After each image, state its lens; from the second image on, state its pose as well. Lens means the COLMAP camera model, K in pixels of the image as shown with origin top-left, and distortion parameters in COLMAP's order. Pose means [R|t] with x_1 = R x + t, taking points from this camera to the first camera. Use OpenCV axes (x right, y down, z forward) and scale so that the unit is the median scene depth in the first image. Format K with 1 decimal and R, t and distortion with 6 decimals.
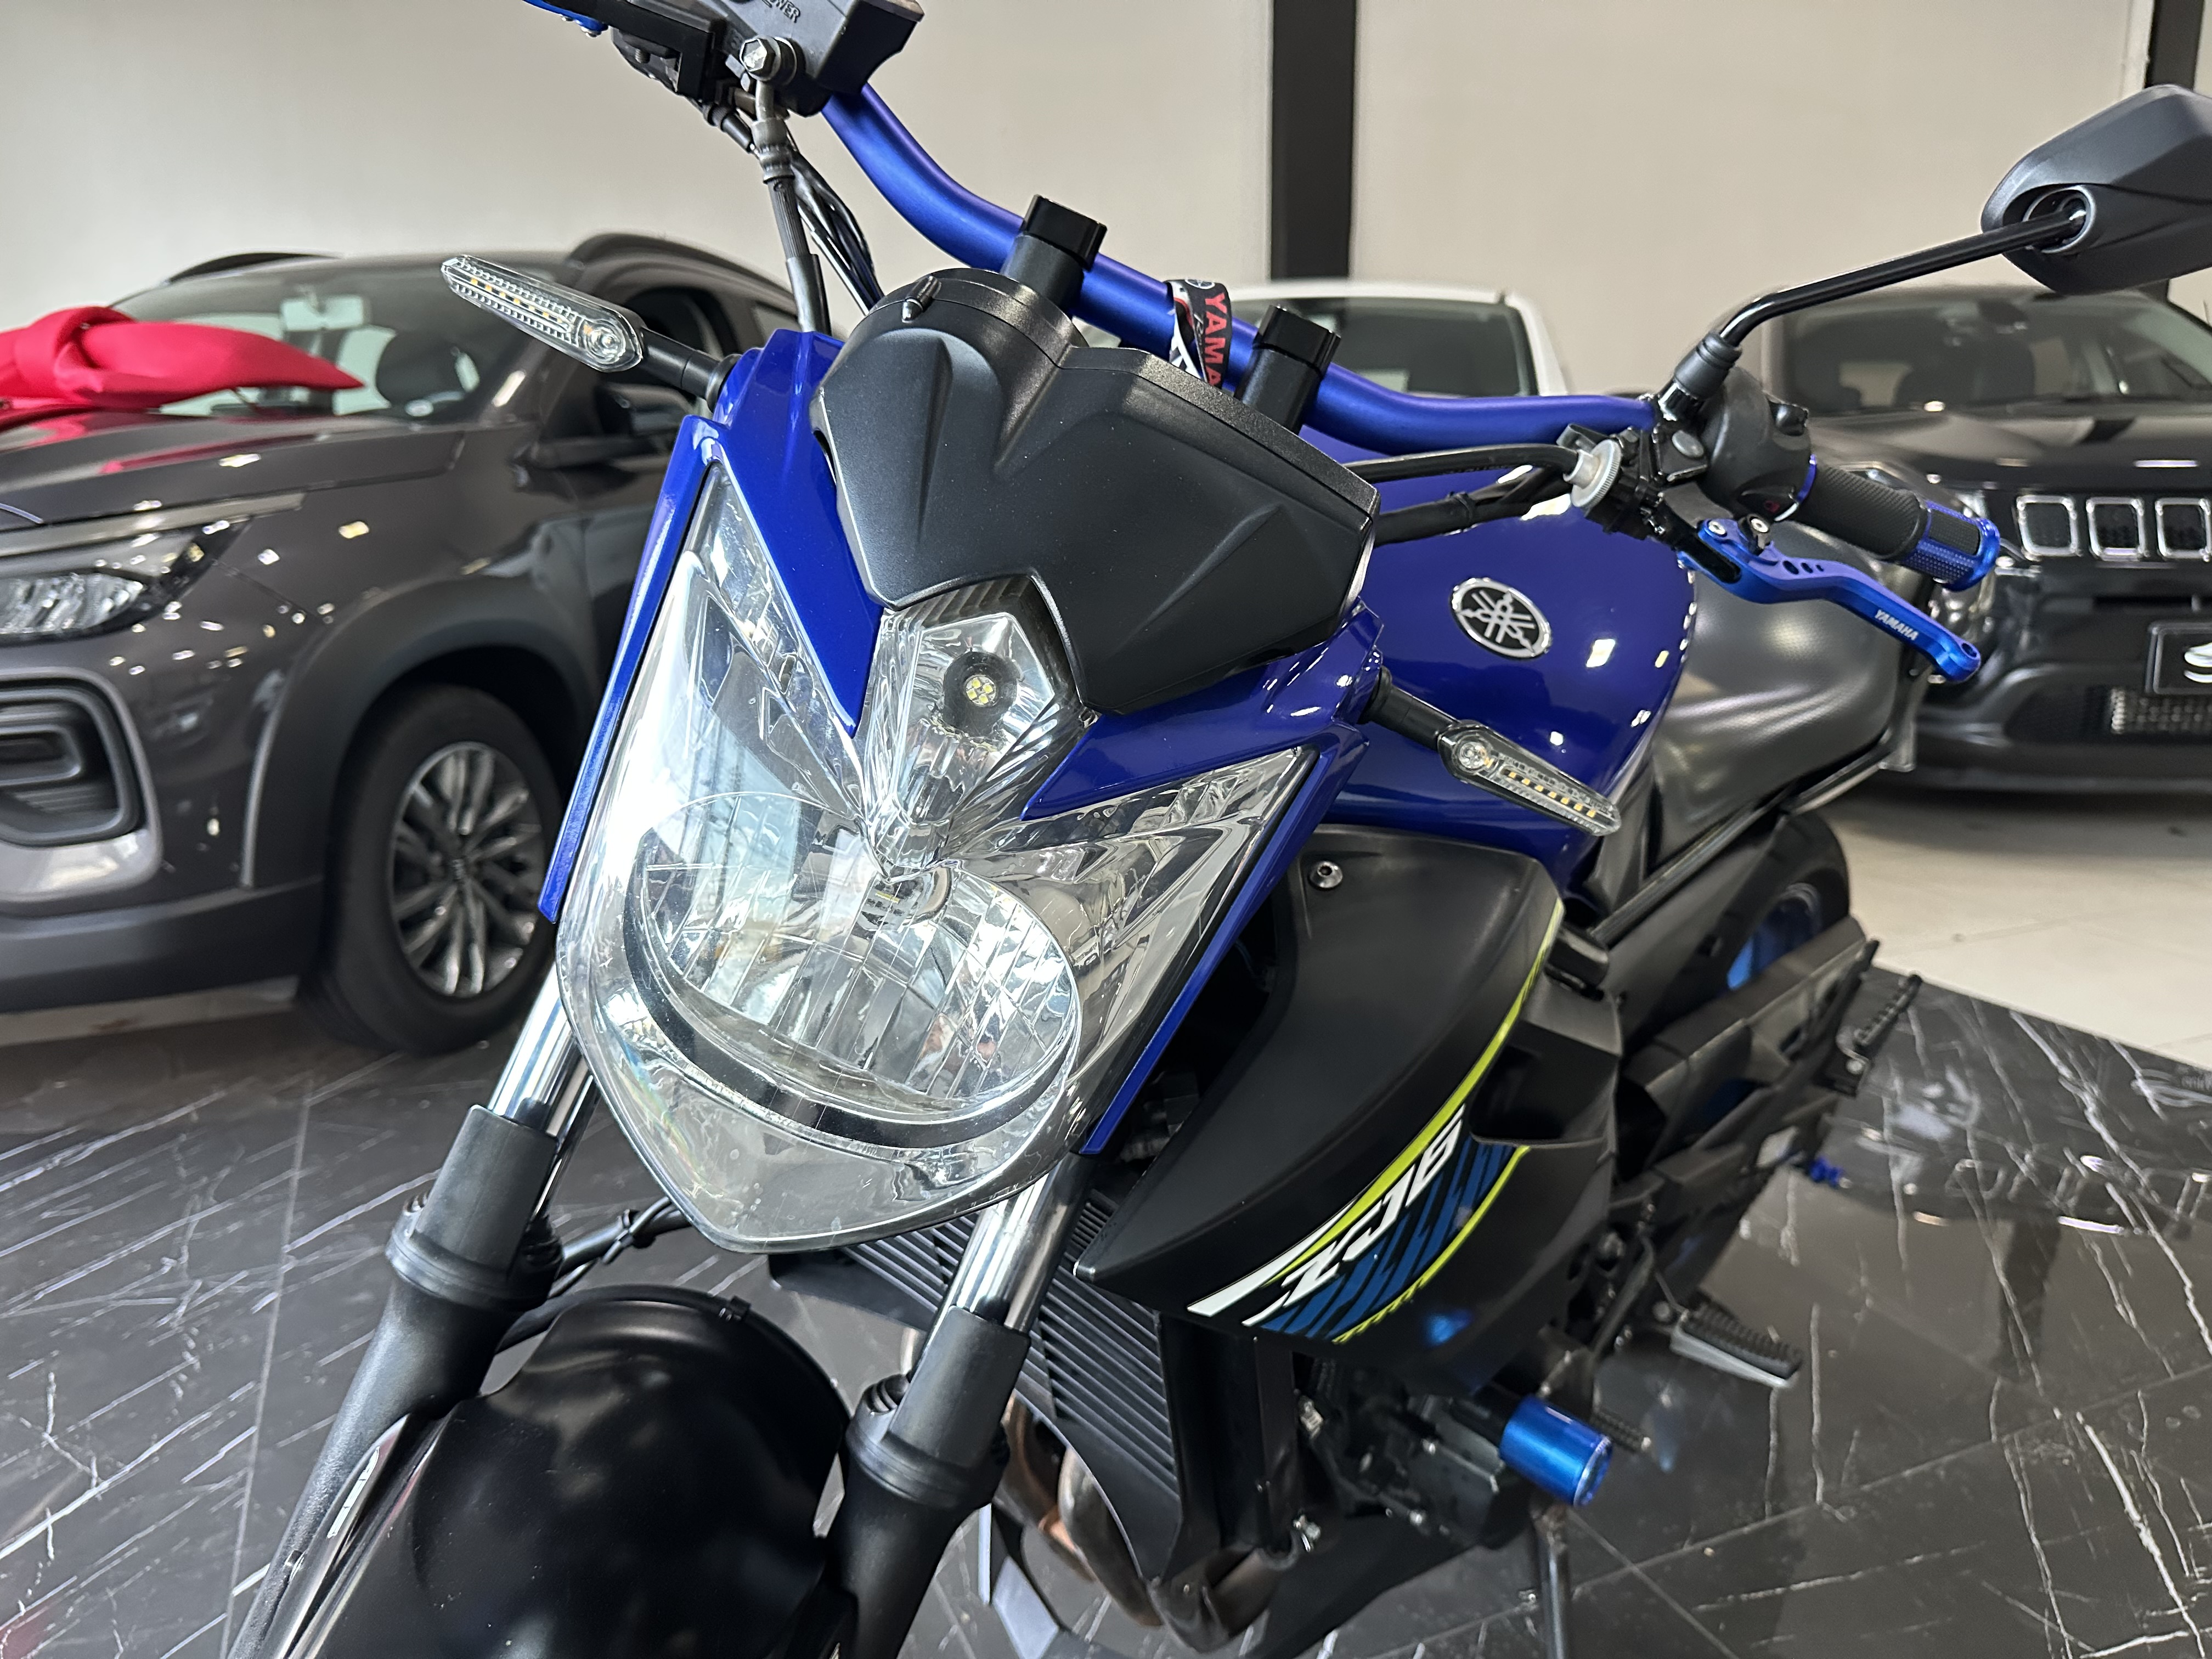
lens RADIAL K [[1573.1, 0, 1106.0], [0, 1573.1, 829.5], [0, 0, 1]] dist [0.071063, -0.097671]
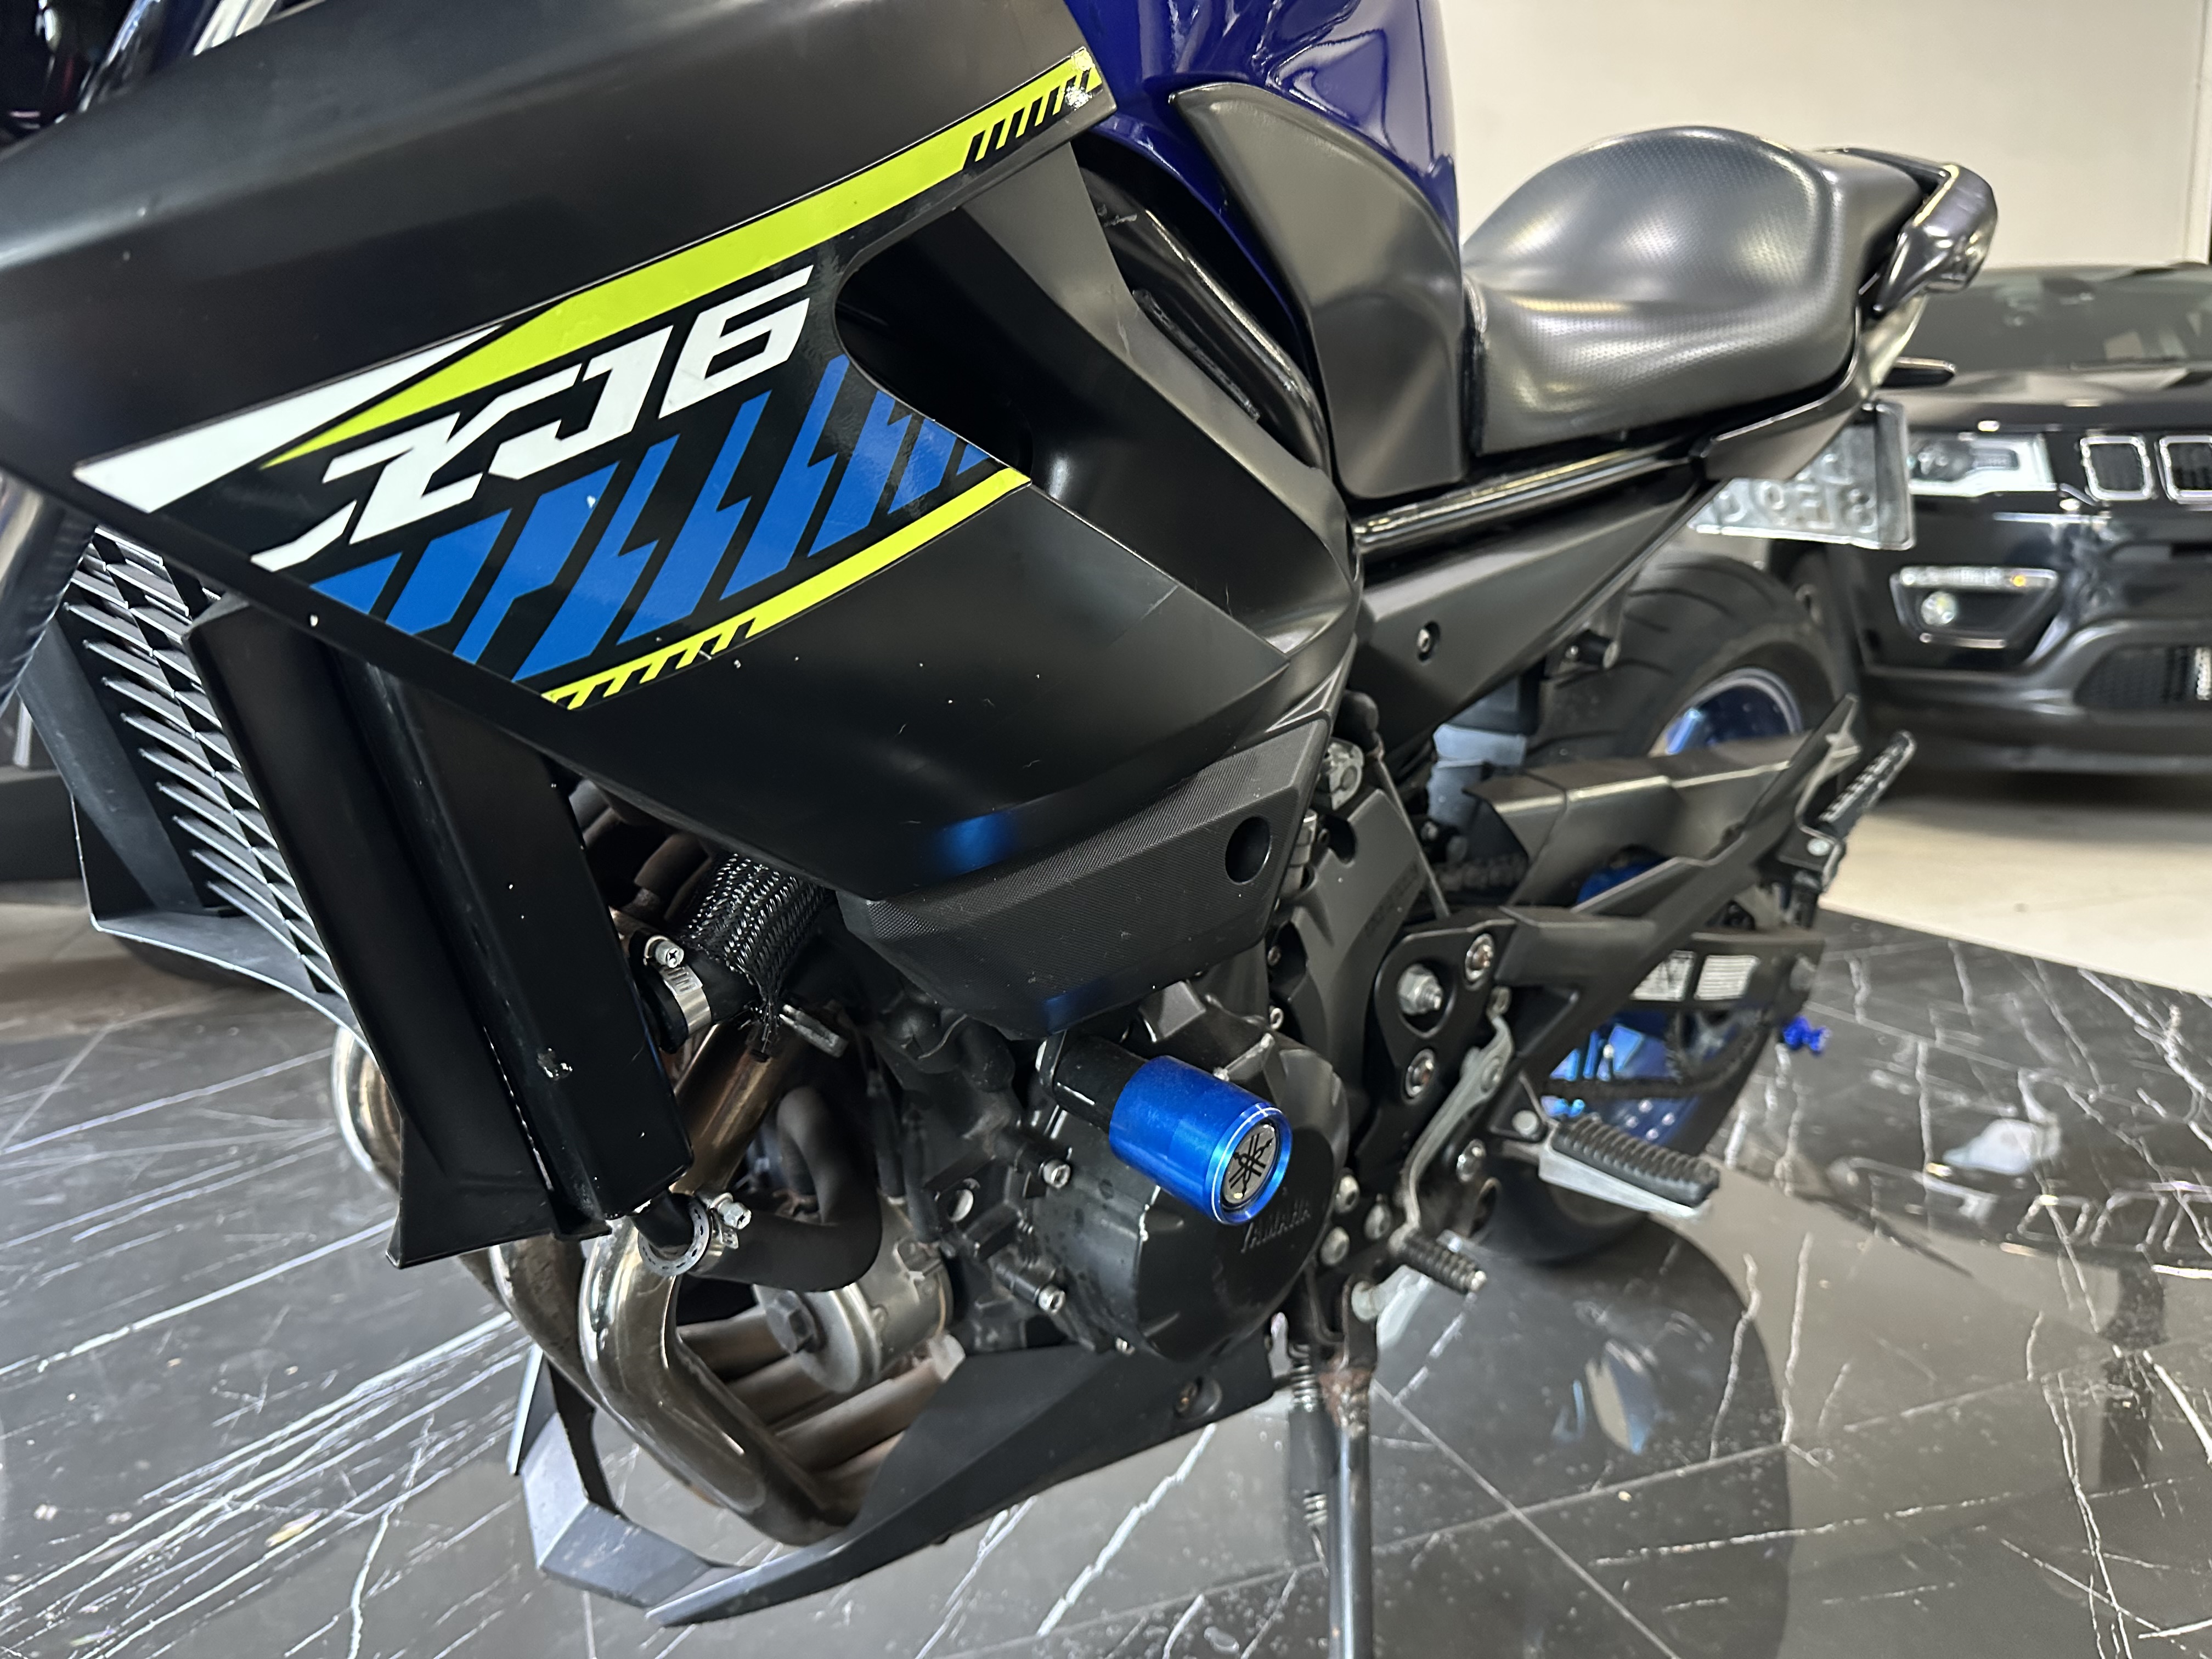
lens RADIAL K [[1672.5, 0, 1017.3], [0, 1672.5, 720.8], [0, 0, 1]] dist [0.081719, -0.101599]
pose [[0.998886, 0.007073, -0.046659, 0.120533], [-0.010012, 0.997960, -0.063058, 0.134891], [0.046118, 0.063455, 0.996919, 0.165950]]
